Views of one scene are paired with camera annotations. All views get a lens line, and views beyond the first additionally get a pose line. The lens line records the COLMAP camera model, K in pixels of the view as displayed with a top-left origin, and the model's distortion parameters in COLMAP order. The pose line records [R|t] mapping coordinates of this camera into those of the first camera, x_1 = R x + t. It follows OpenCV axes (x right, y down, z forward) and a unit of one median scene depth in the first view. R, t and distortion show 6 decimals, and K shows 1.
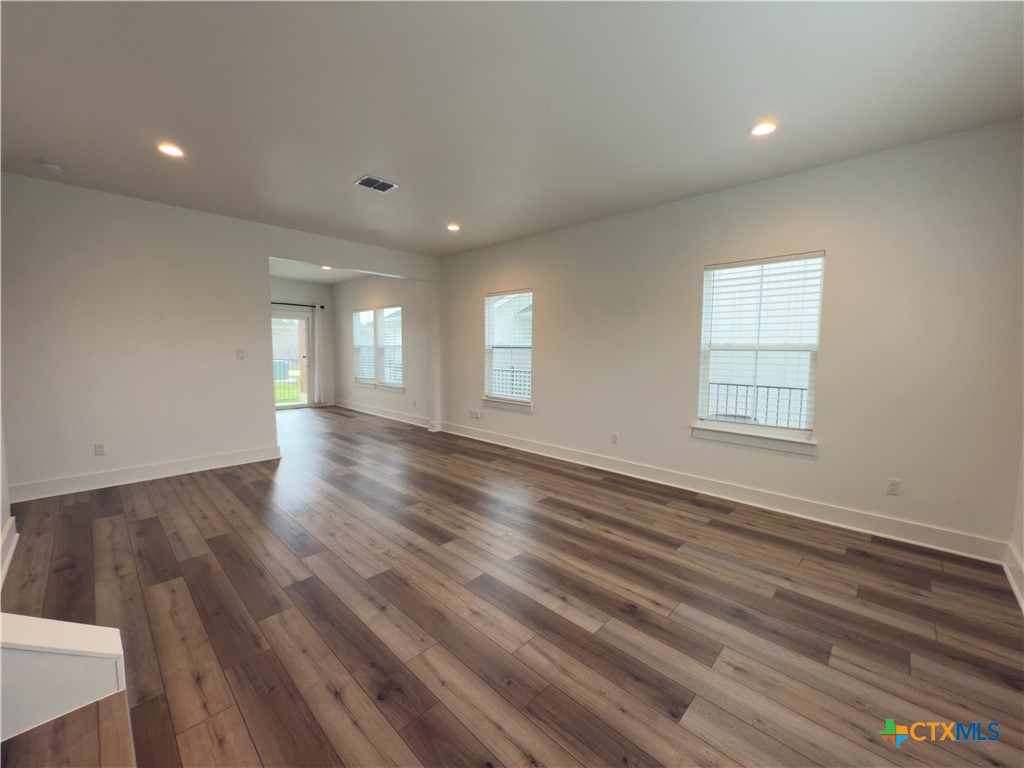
lens RADIAL K [[410.3, 0, 510.4], [0, 410.3, 384.0], [0, 0, 1]] dist [-0.001200, -0.000109]
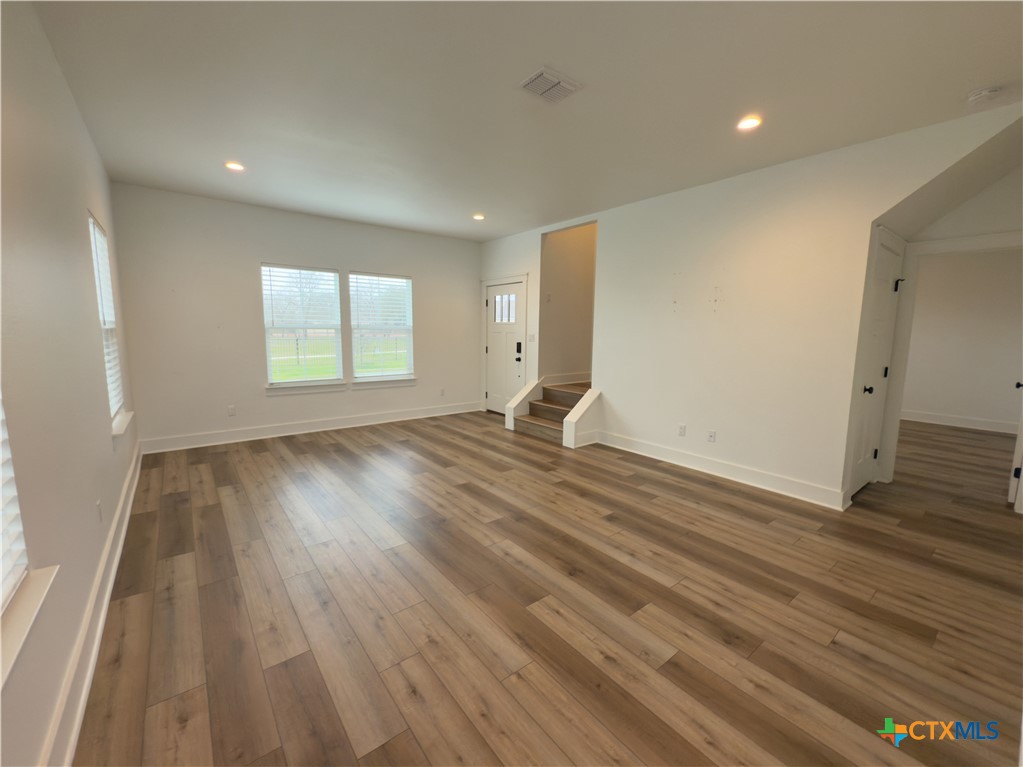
lens RADIAL K [[414.7, 0, 532.0], [0, 414.7, 381.2], [0, 0, 1]] dist [-0.001414, -0.000169]
pose [[-0.996451, -0.031727, 0.077968, -0.474684], [-0.014619, 0.977401, 0.210888, -0.215593], [-0.082896, 0.209000, -0.974396, 2.252531]]
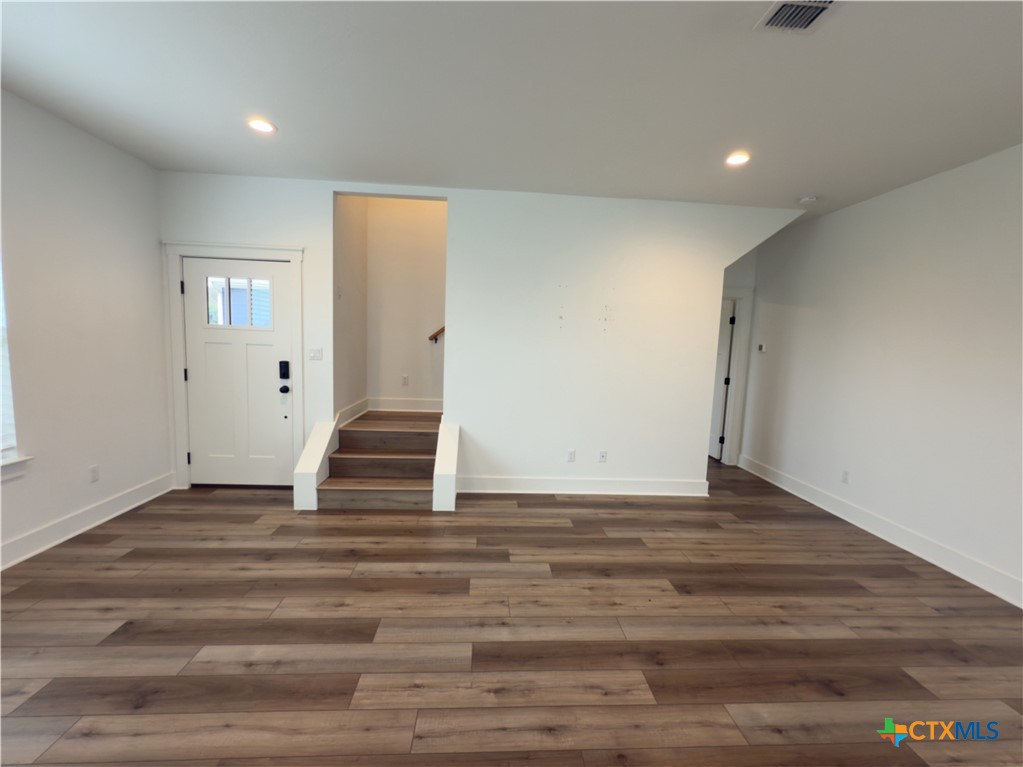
lens RADIAL K [[409.9, 0, 509.9], [0, 409.9, 383.5], [0, 0, 1]] dist [-0.001200, -0.000109]
pose [[-0.664667, 0.042536, -0.745928, 0.292993], [-0.108793, 0.982227, 0.152952, -0.158735], [0.739176, 0.182814, -0.648226, 1.436514]]
